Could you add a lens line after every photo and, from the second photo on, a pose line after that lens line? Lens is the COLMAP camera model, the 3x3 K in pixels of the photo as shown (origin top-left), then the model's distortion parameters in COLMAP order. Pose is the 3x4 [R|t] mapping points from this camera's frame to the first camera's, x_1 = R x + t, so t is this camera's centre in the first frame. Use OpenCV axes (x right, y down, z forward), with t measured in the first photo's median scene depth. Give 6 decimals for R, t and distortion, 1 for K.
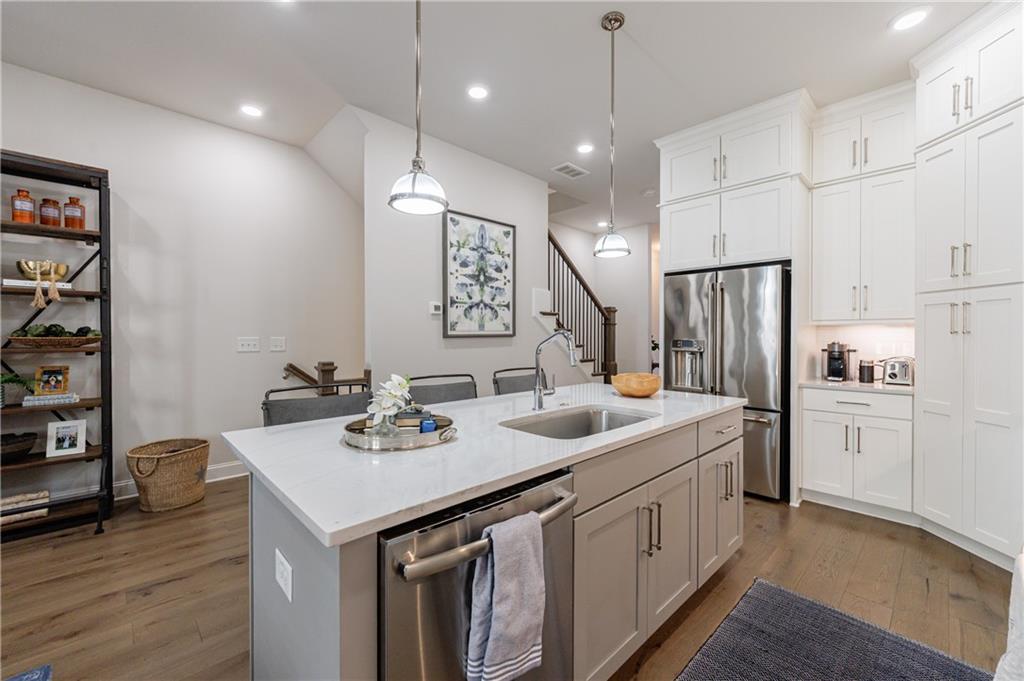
lens RADIAL K [[408.2, 0, 505.9], [0, 408.2, 334.2], [0, 0, 1]] dist [0.000105, 0.000309]
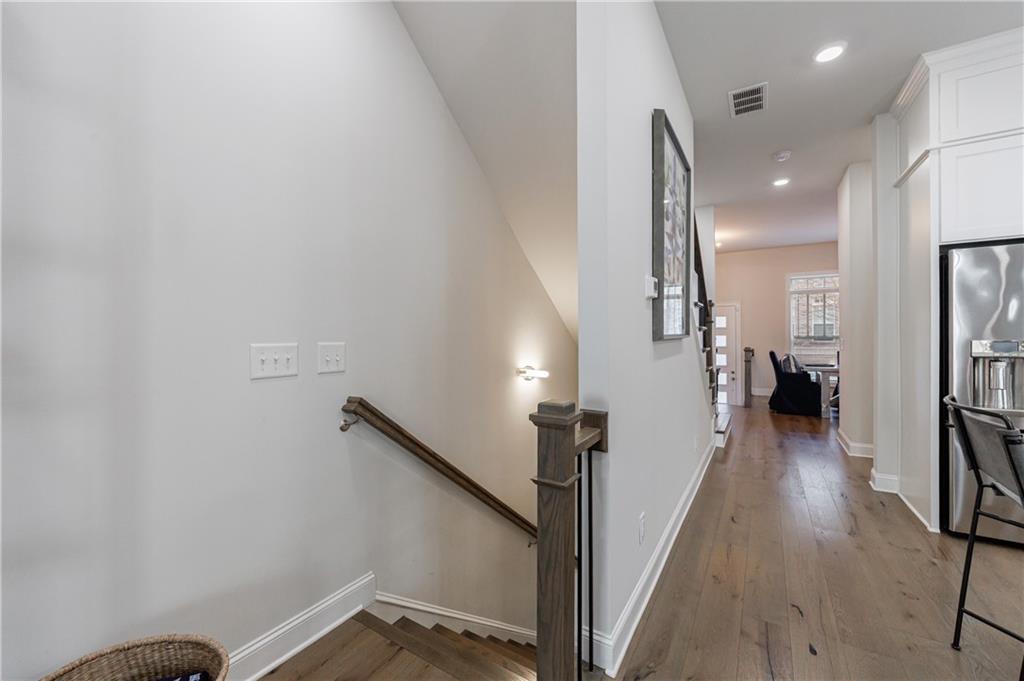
lens RADIAL K [[408.2, 0, 511.1], [0, 408.2, 335.8], [0, 0, 1]] dist [0.000105, 0.000309]
pose [[0.965512, -0.004200, 0.260325, -0.547299], [0.004931, 0.999986, -0.002156, 0.002136], [-0.260312, 0.003365, 0.965519, 0.568139]]
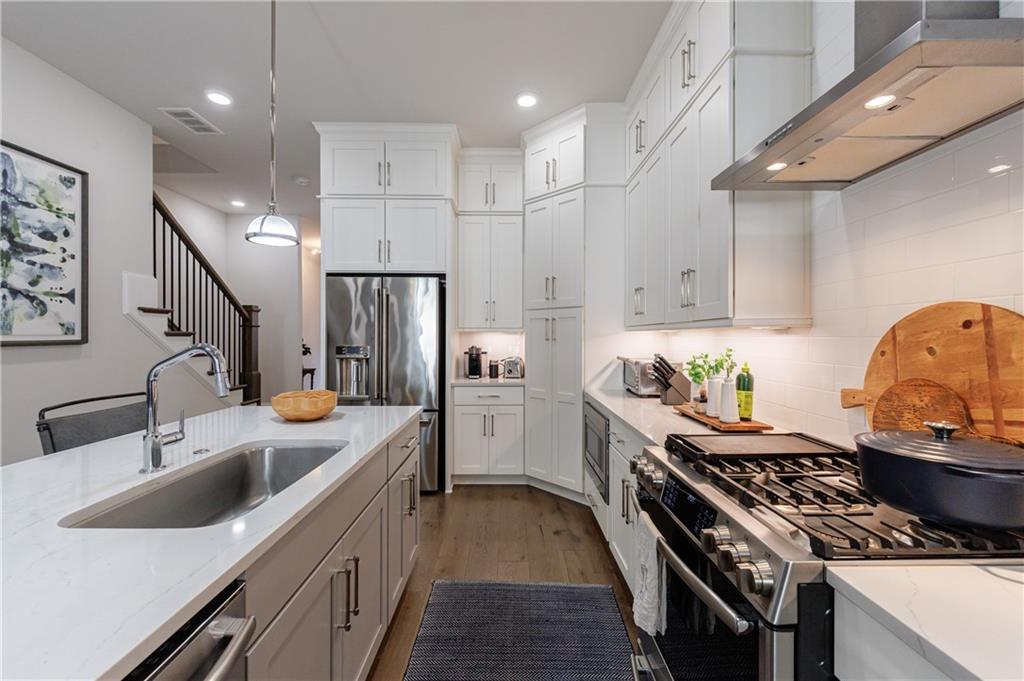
lens RADIAL K [[408.2, 0, 514.5], [0, 408.2, 336.9], [0, 0, 1]] dist [0.000105, 0.000309]
pose [[0.669865, -0.003168, 0.742476, -0.007386], [0.000567, 0.999993, 0.003755, -0.012786], [-0.742482, -0.002095, 0.669862, 0.105359]]
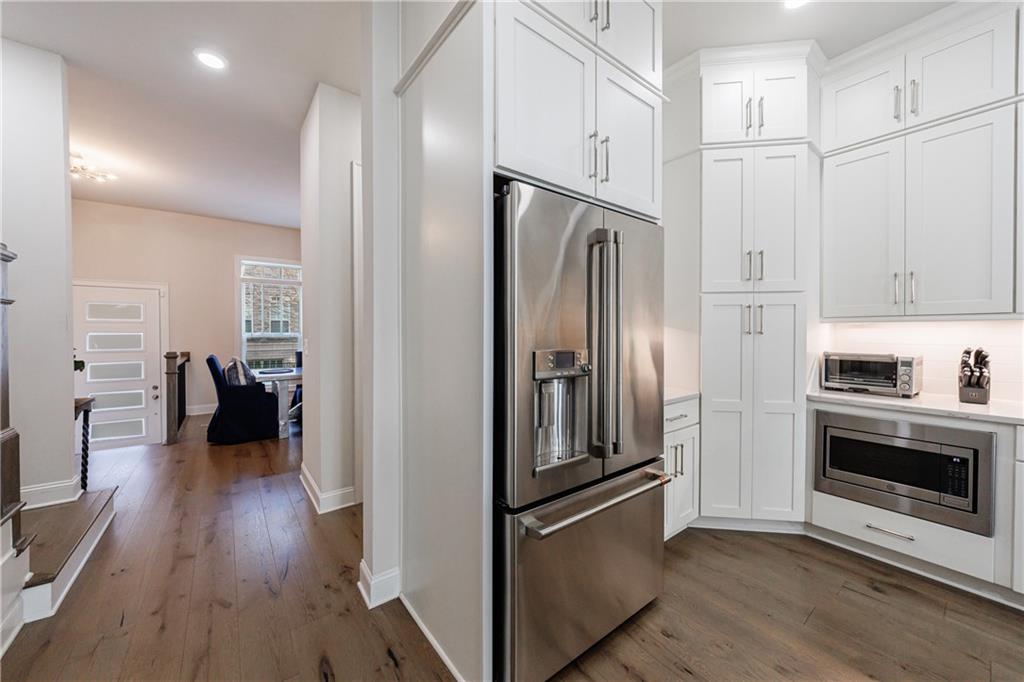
lens RADIAL K [[373.9, 0, 520.9], [0, 373.9, 333.4], [0, 0, 1]] dist [-0.001561, -0.000306]
pose [[0.080043, -0.007094, 0.996766, 0.056626], [0.001295, 0.999975, 0.007013, -0.005643], [-0.996791, 0.000729, 0.080050, 1.039897]]
